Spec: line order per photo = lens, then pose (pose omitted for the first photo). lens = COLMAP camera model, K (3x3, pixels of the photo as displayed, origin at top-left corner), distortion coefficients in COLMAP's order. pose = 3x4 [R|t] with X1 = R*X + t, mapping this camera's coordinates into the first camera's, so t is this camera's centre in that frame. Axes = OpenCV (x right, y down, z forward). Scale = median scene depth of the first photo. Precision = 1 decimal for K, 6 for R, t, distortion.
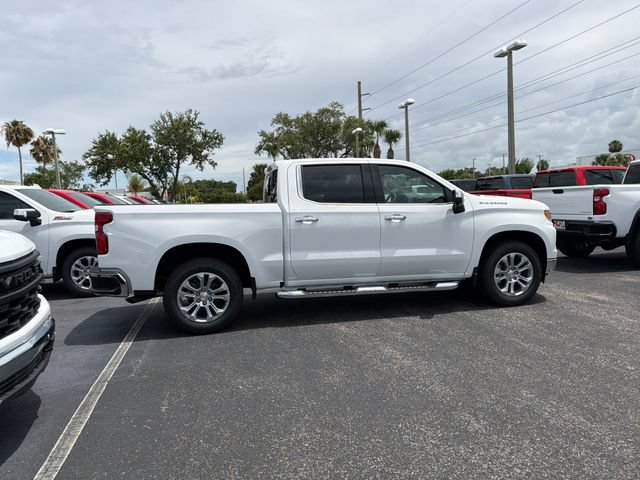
lens RADIAL K [[452.3, 0, 318.0], [0, 452.3, 237.1], [0, 0, 1]] dist [0.040923, -0.052691]
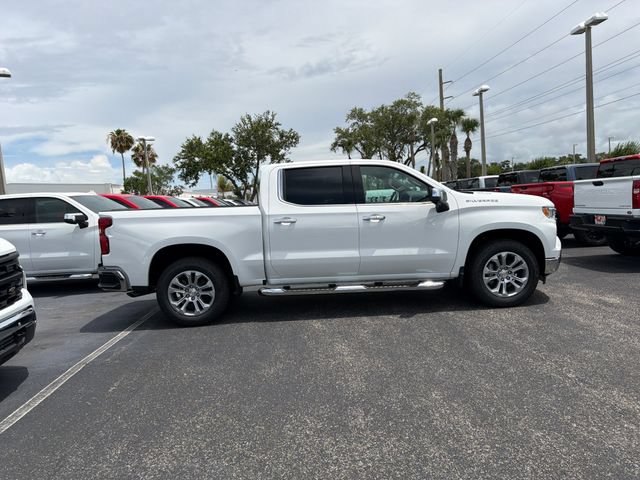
lens RADIAL K [[452.3, 0, 317.0], [0, 452.3, 243.9], [0, 0, 1]] dist [0.040923, -0.052691]
pose [[0.981340, -0.004431, -0.192232, 0.227324], [0.009435, 0.999640, 0.025122, -0.010607], [0.192051, -0.026467, 0.981028, -0.018323]]
